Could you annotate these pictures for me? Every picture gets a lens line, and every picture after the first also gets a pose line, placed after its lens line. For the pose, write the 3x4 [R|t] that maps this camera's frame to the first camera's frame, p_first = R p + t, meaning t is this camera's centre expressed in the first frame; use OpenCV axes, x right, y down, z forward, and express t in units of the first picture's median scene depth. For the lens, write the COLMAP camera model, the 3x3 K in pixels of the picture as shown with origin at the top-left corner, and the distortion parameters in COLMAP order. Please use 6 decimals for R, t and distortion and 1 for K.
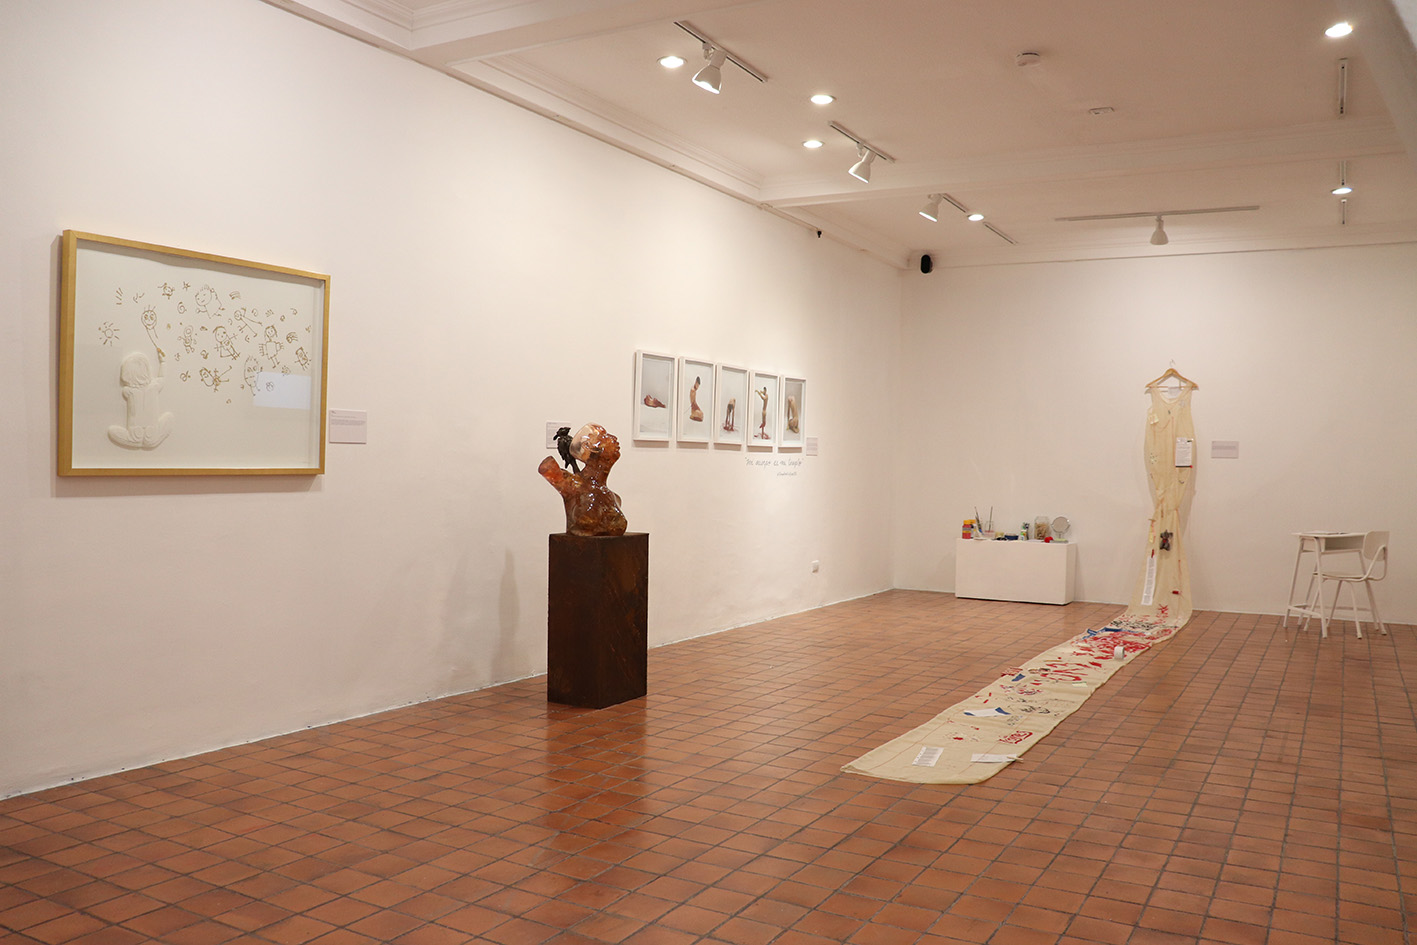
lens RADIAL K [[1176.3, 0, 705.6], [0, 1176.3, 474.5], [0, 0, 1]] dist [-0.156665, 0.130203]
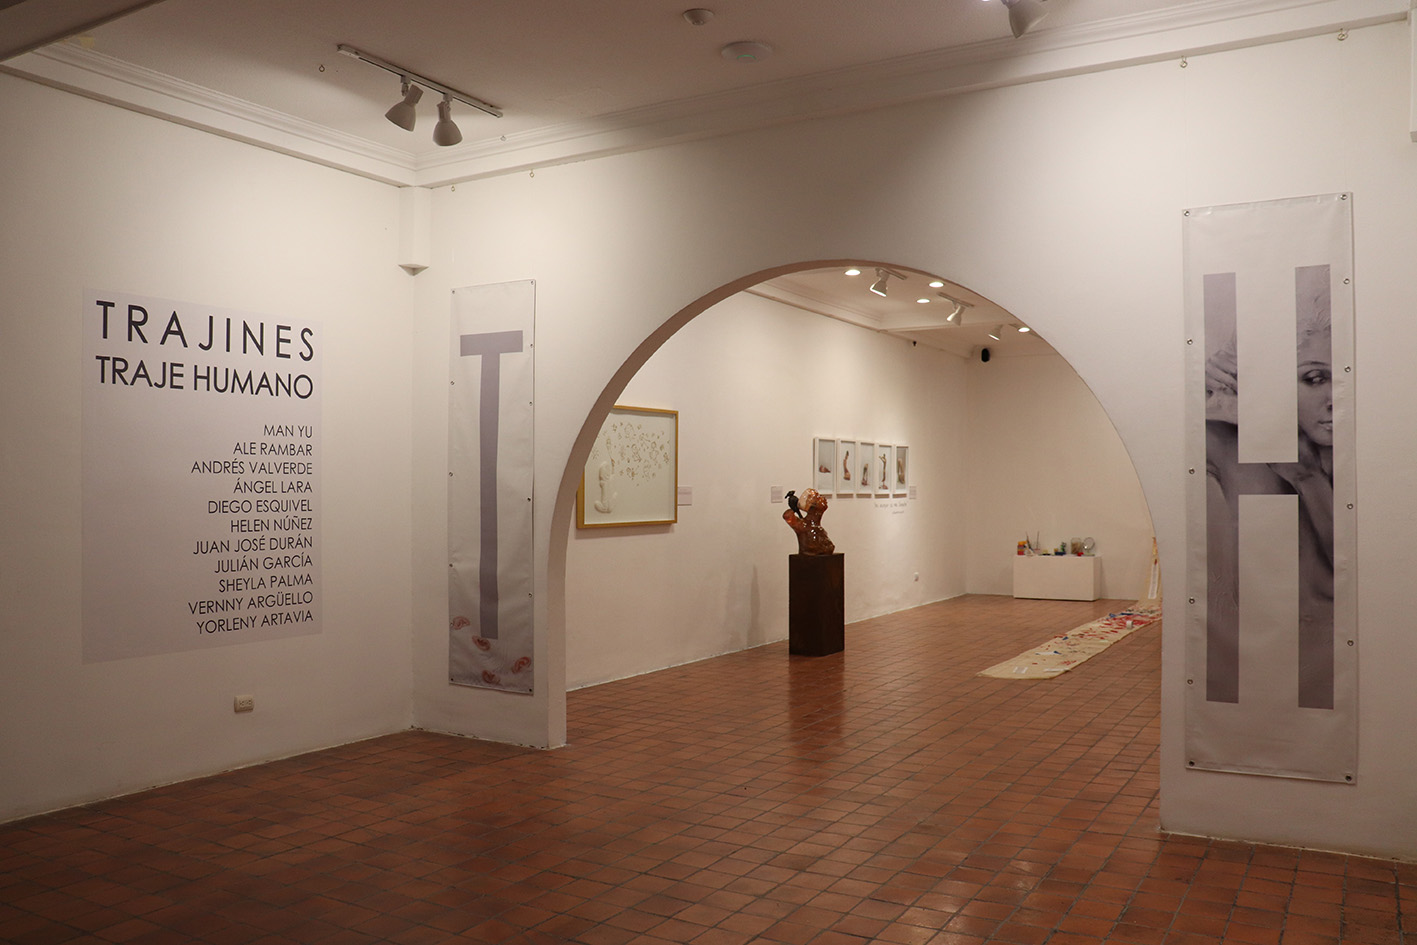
lens RADIAL K [[1176.3, 0, 707.8], [0, 1176.3, 477.2], [0, 0, 1]] dist [-0.156665, 0.130203]
pose [[0.999544, -0.023259, -0.019254, -0.171694], [0.022794, 0.999451, -0.024029, -0.018262], [0.019803, 0.023579, 0.999526, -0.560941]]
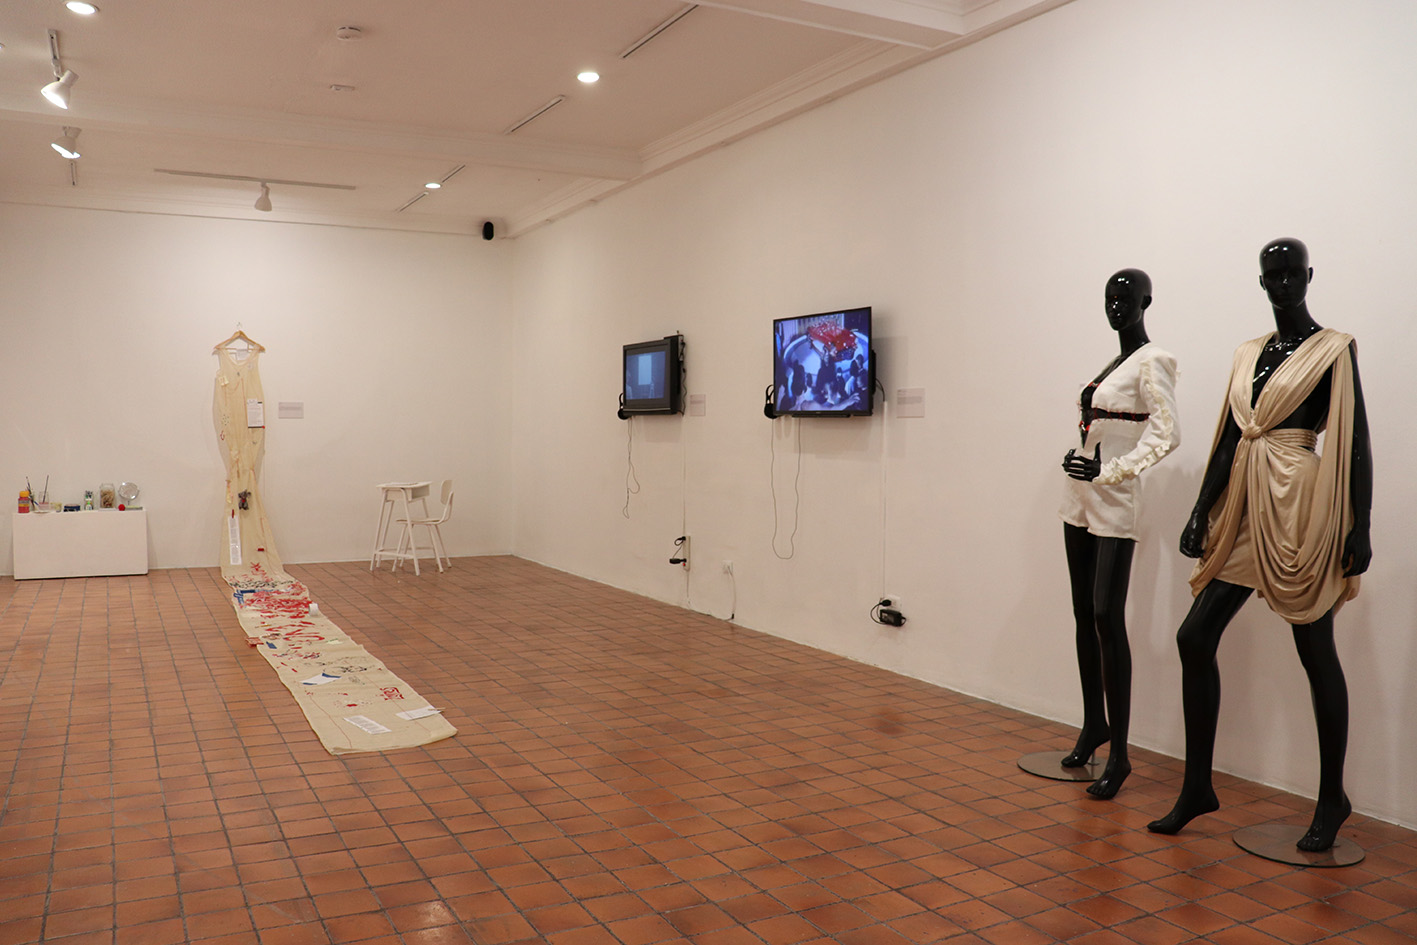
lens RADIAL K [[1176.3, 0, 710.6], [0, 1176.3, 479.4], [0, 0, 1]] dist [-0.156665, 0.130203]
pose [[0.535366, -0.053738, 0.842909, -0.324773], [0.014927, 0.998420, 0.054172, -0.013684], [-0.844488, -0.016420, 0.535322, 0.142266]]
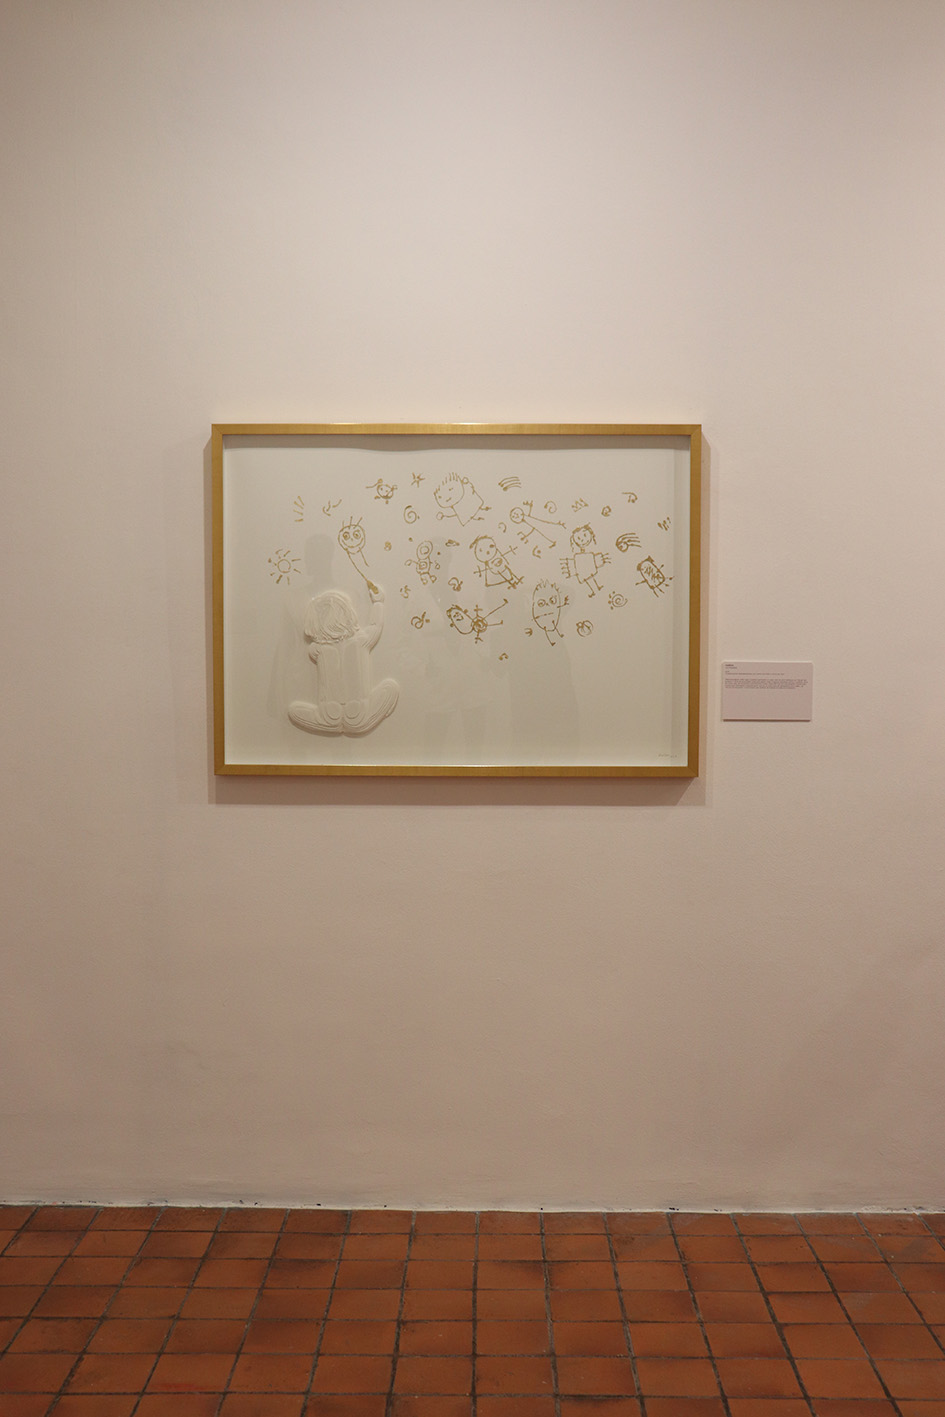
lens RADIAL K [[1544.9, 0, 473.8], [0, 1544.9, 708.7], [0, 0, 1]] dist [-0.017848, 0.000000]
pose [[0.488869, 0.028538, -0.871891, 0.194327], [-0.007997, 0.999569, 0.028233, -0.037960], [0.872321, -0.006830, 0.488886, 0.372497]]
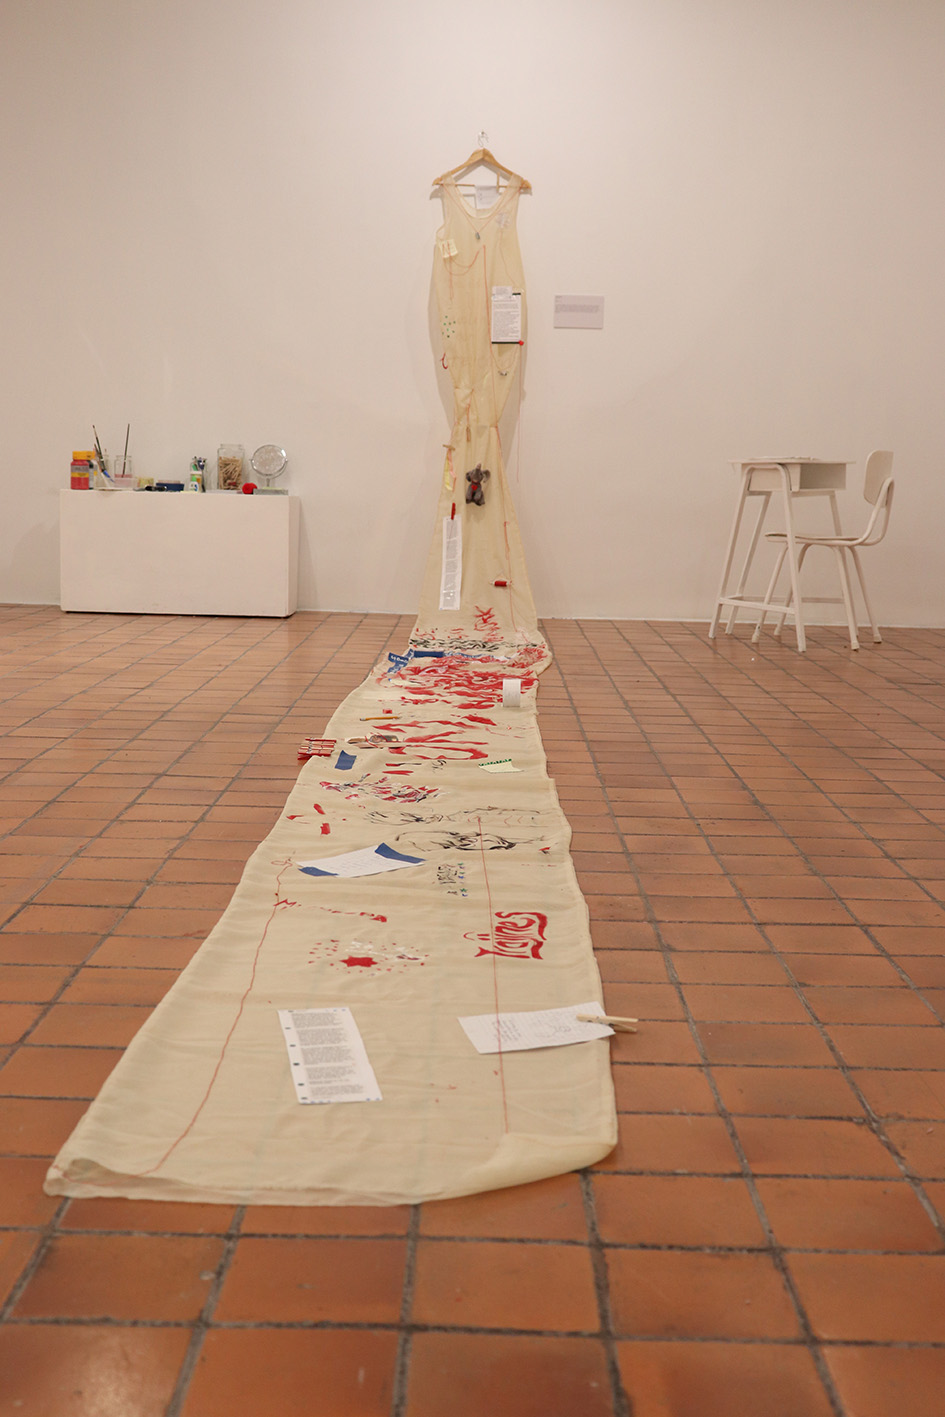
lens RADIAL K [[1739.6, 0, 484.2], [0, 1739.6, 696.2], [0, 0, 1]] dist [-0.006024, 0.000000]
pose [[0.869865, -0.061424, 0.489451, 0.017587], [-0.001490, 0.991886, 0.127124, 0.070627], [-0.493287, -0.111310, 0.862715, 0.423575]]
